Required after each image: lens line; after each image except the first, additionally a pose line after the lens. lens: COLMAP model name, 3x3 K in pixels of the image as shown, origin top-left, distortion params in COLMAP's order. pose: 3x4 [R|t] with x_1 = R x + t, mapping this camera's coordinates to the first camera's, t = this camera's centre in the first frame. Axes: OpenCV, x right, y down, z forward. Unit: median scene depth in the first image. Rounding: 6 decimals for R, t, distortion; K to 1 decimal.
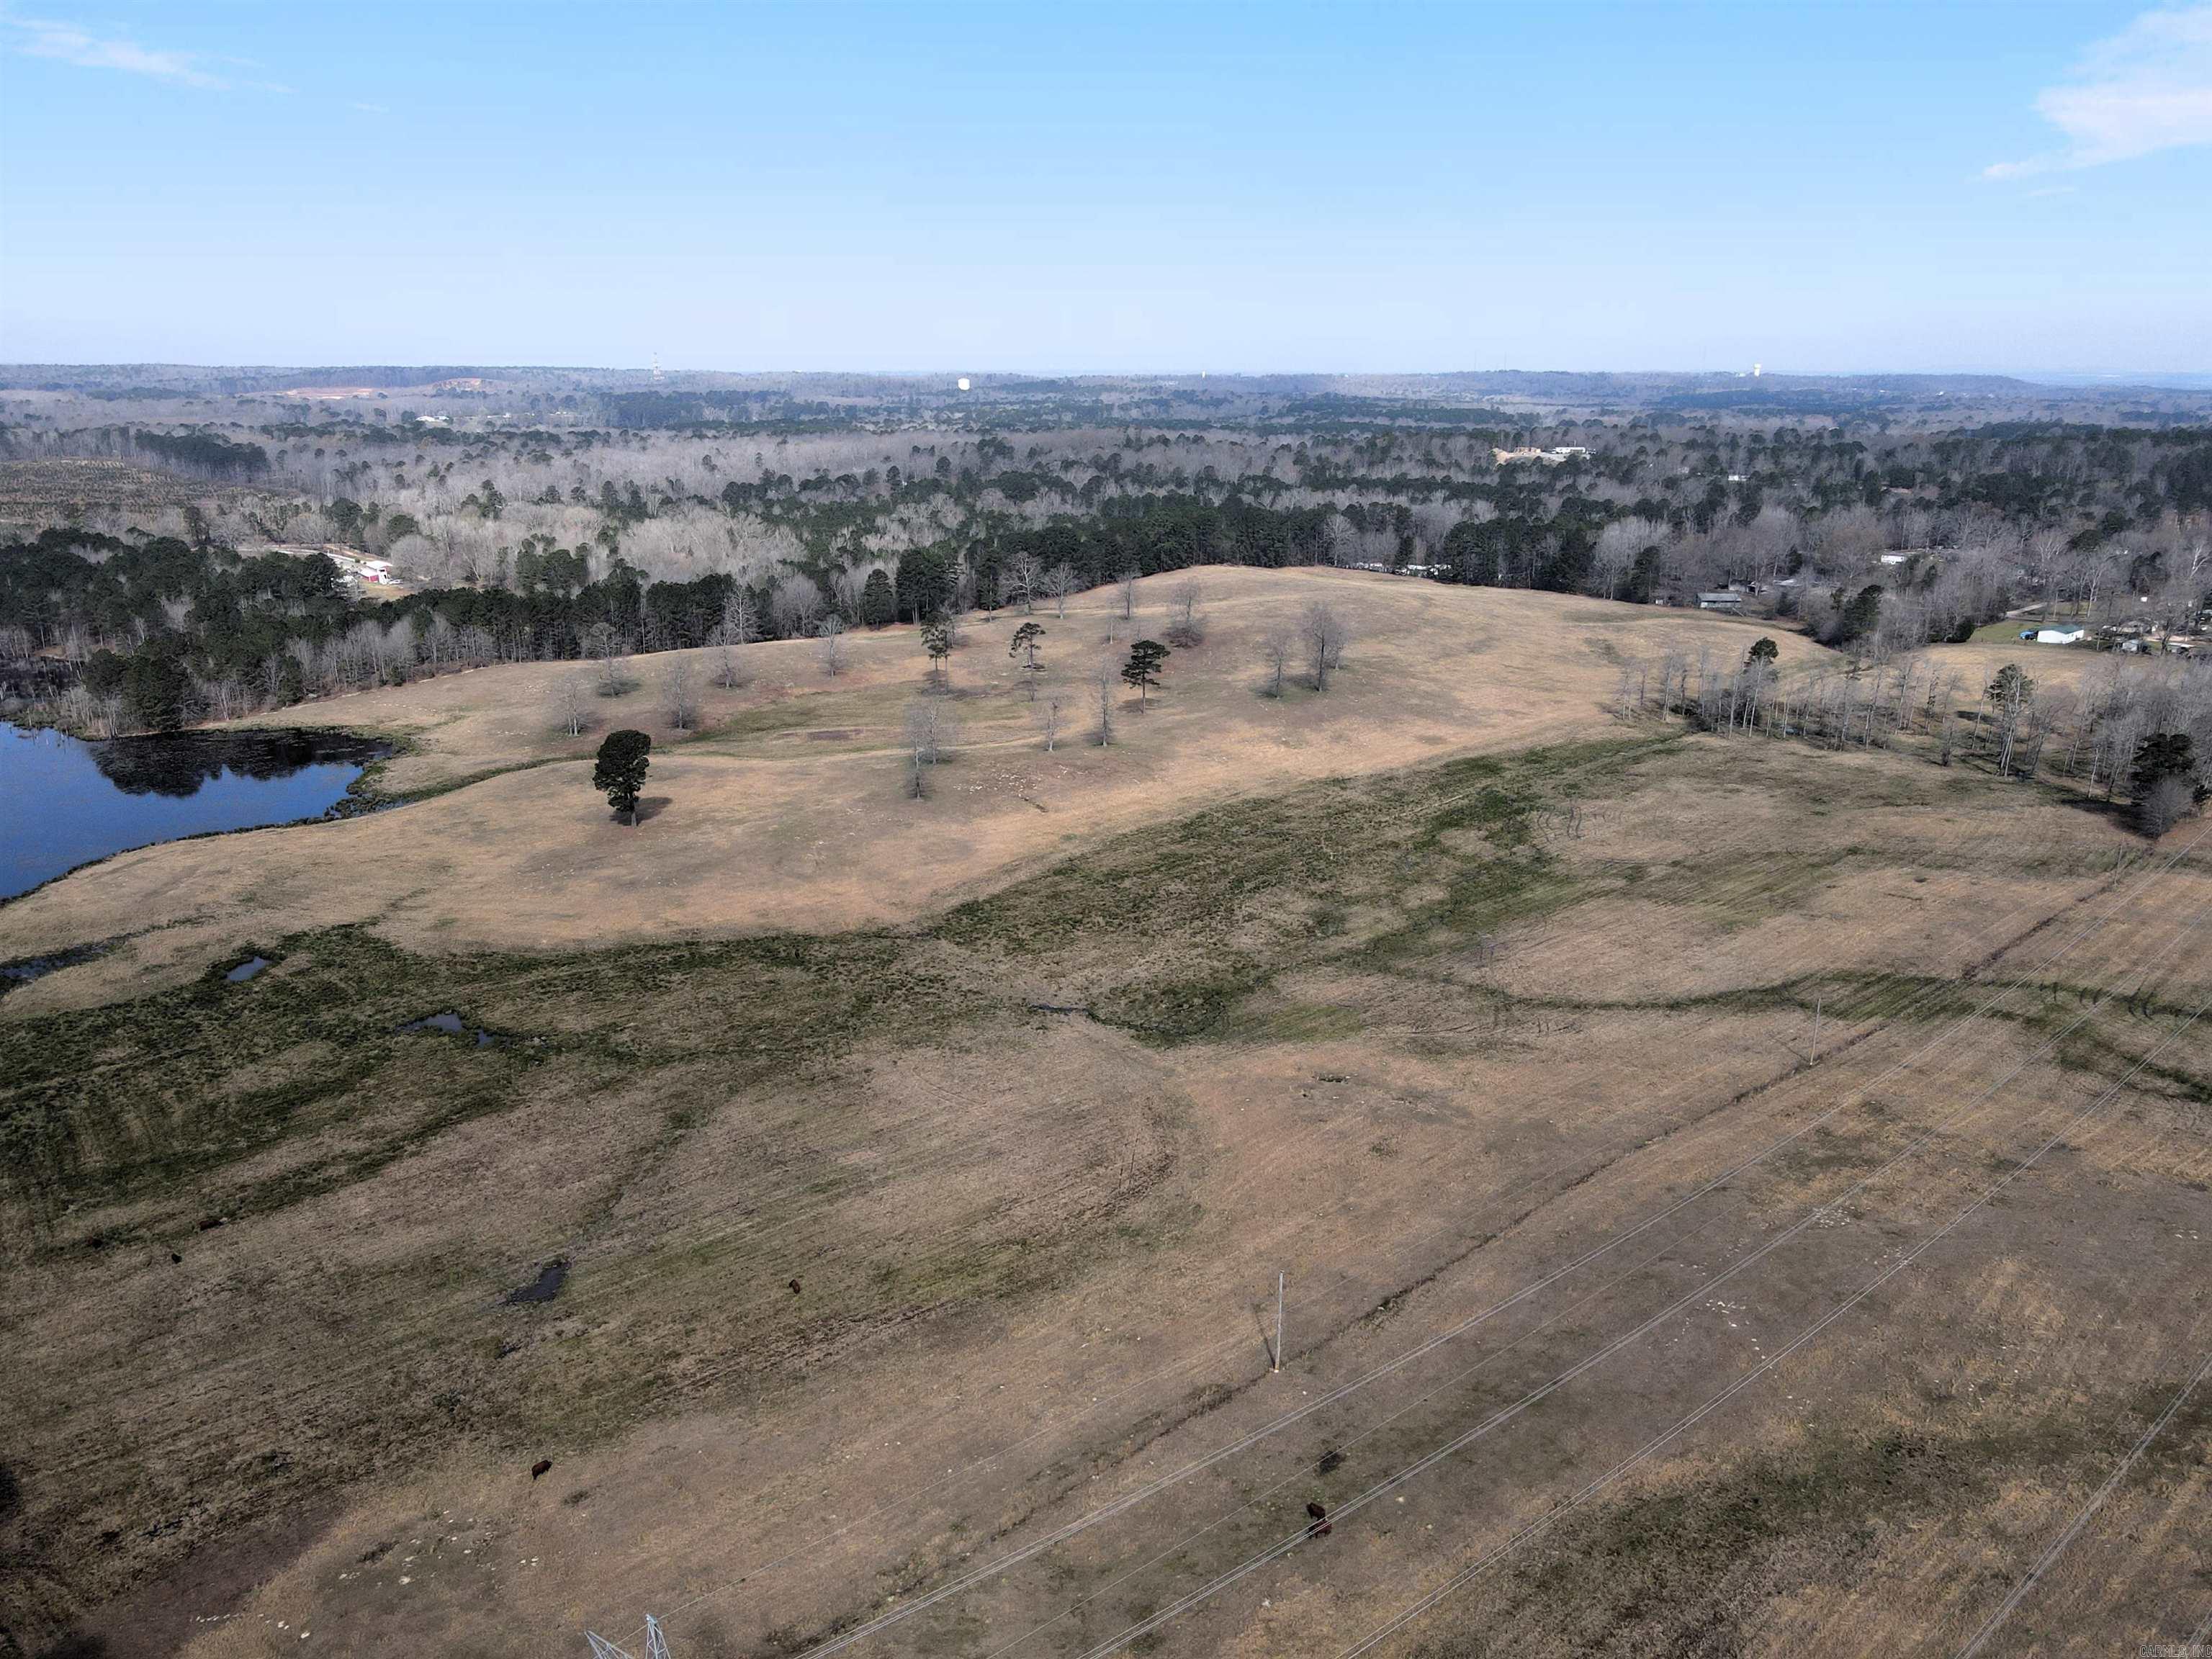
lens RADIAL K [[1609.1, 0, 1133.4], [0, 1609.1, 847.0], [0, 0, 1]] dist [-0.006116, 0.042420]
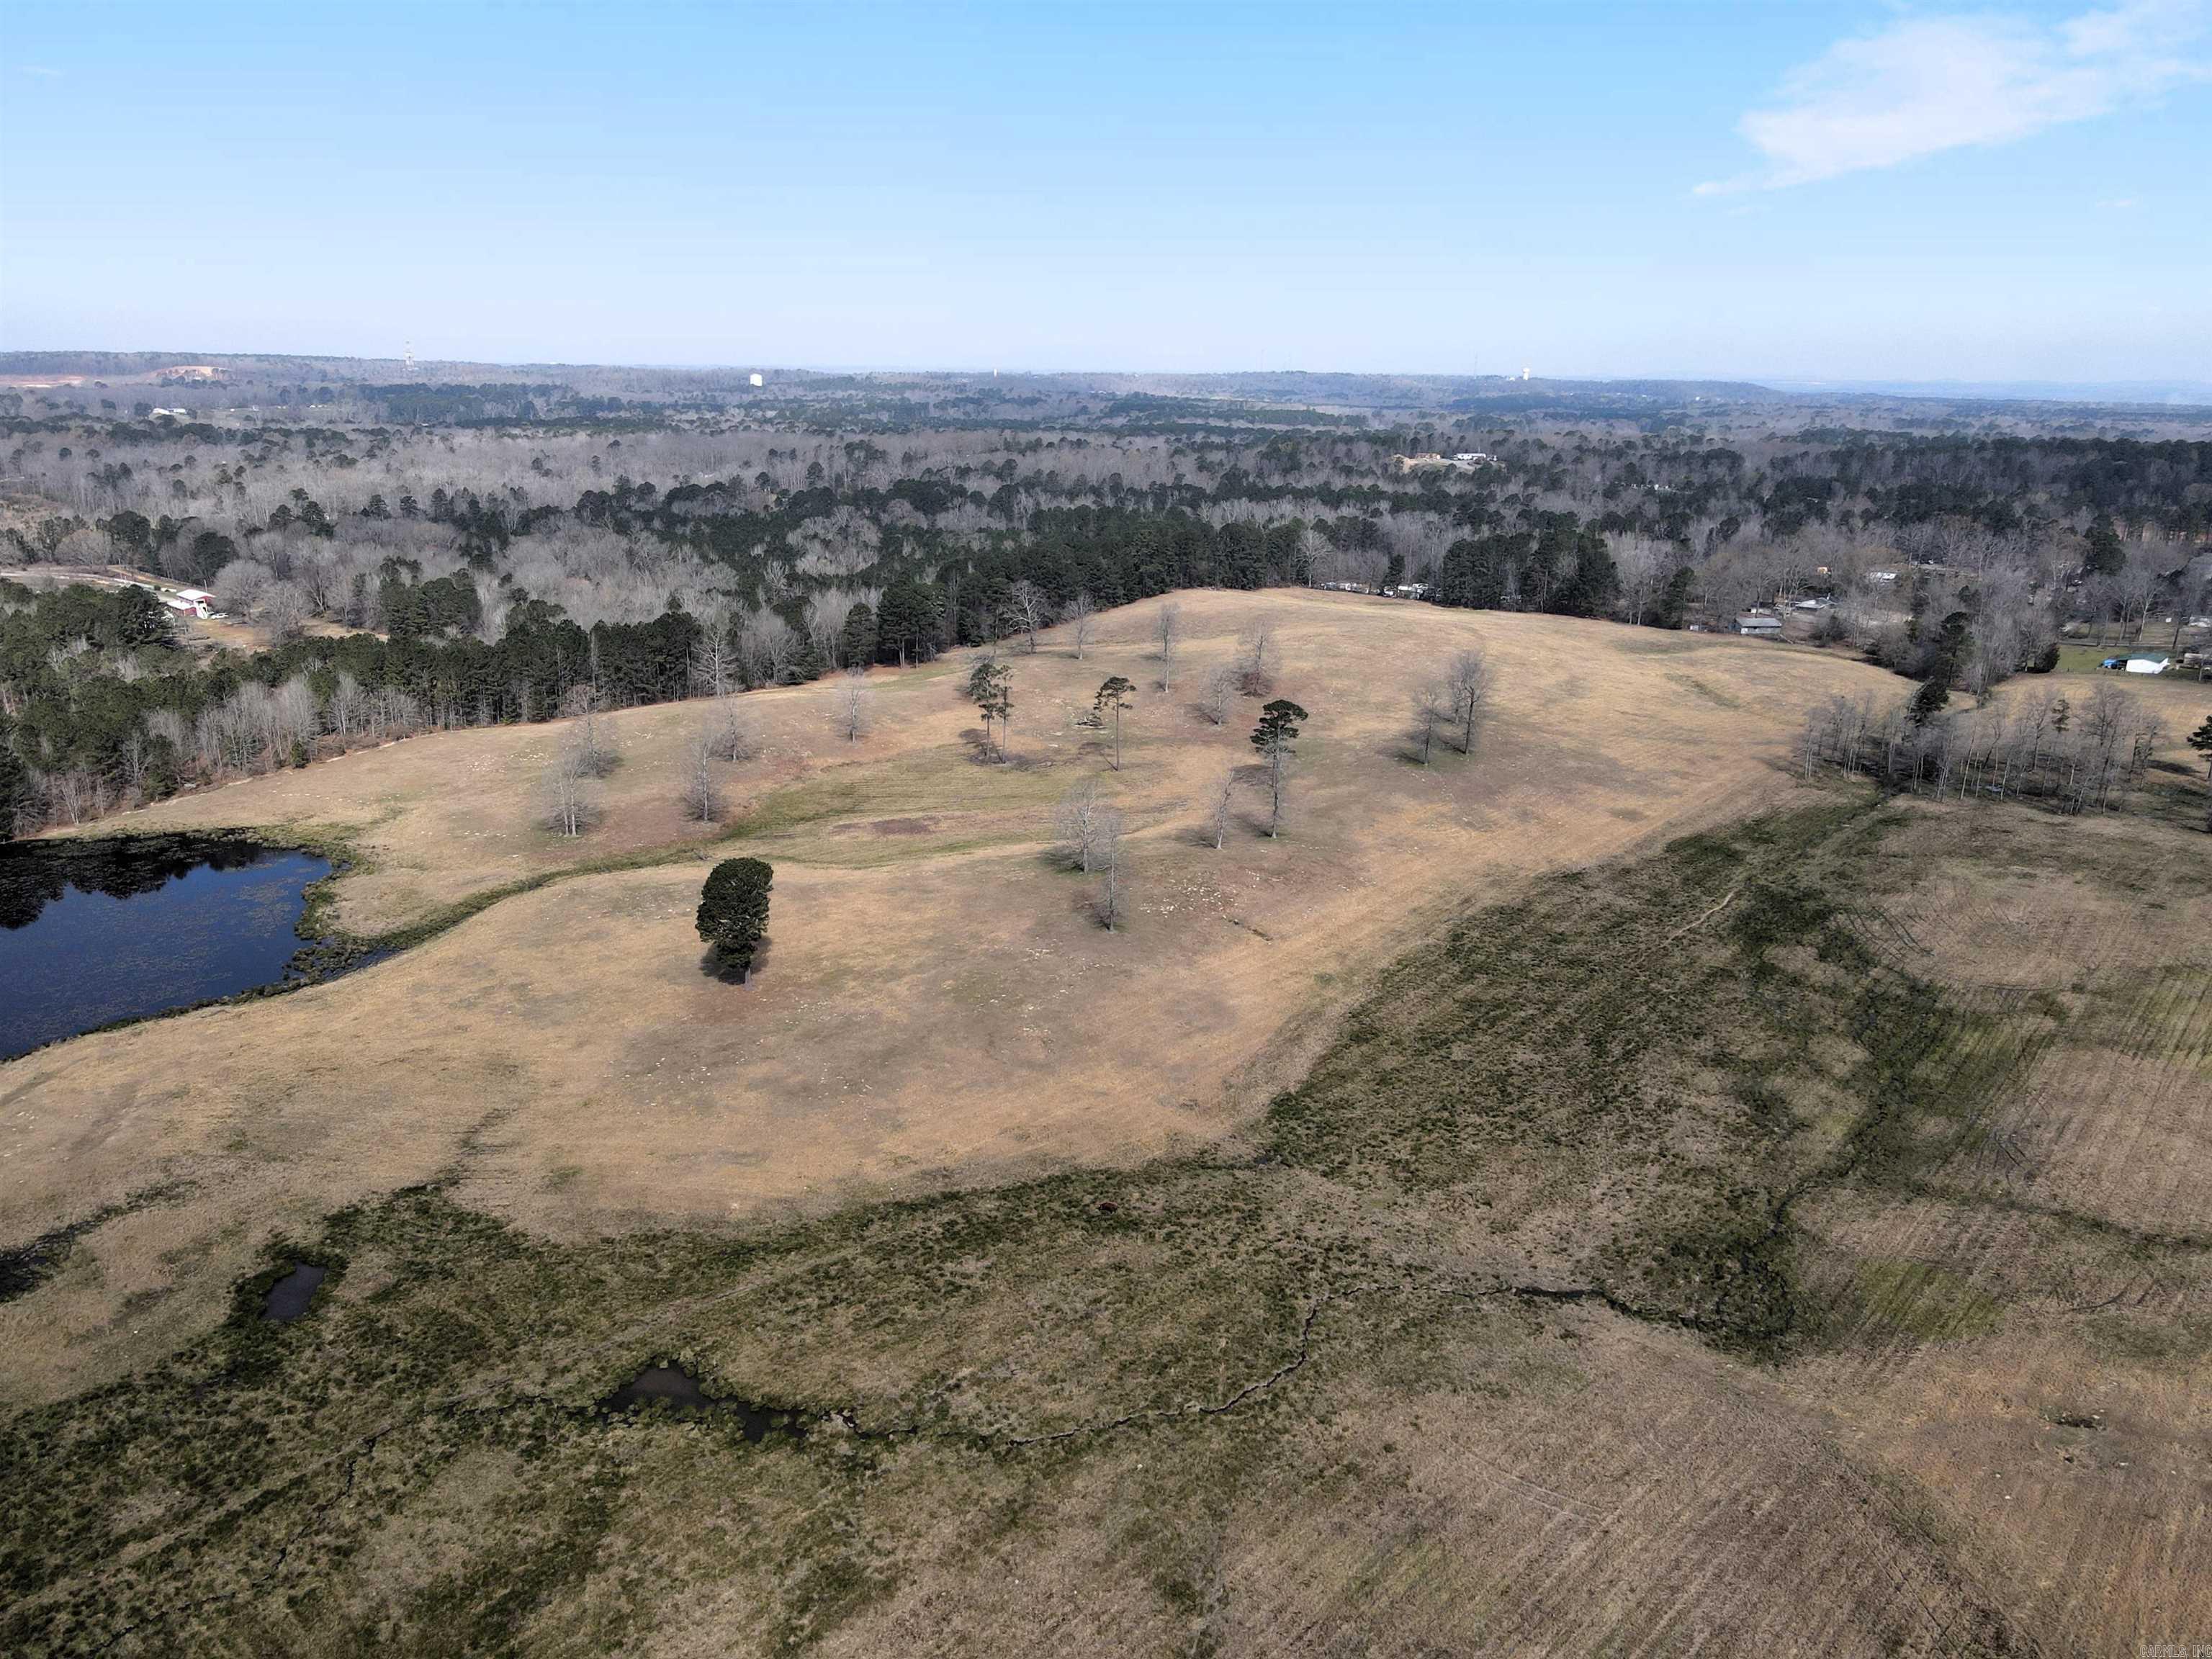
lens RADIAL K [[1601.9, 0, 1111.7], [0, 1601.9, 837.2], [0, 0, 1]] dist [0.000229, 0.028365]
pose [[0.990477, -0.028351, 0.134731, -0.151519], [0.028769, 0.999585, -0.001155, -0.047205], [-0.134642, 0.005020, 0.990882, 0.156736]]
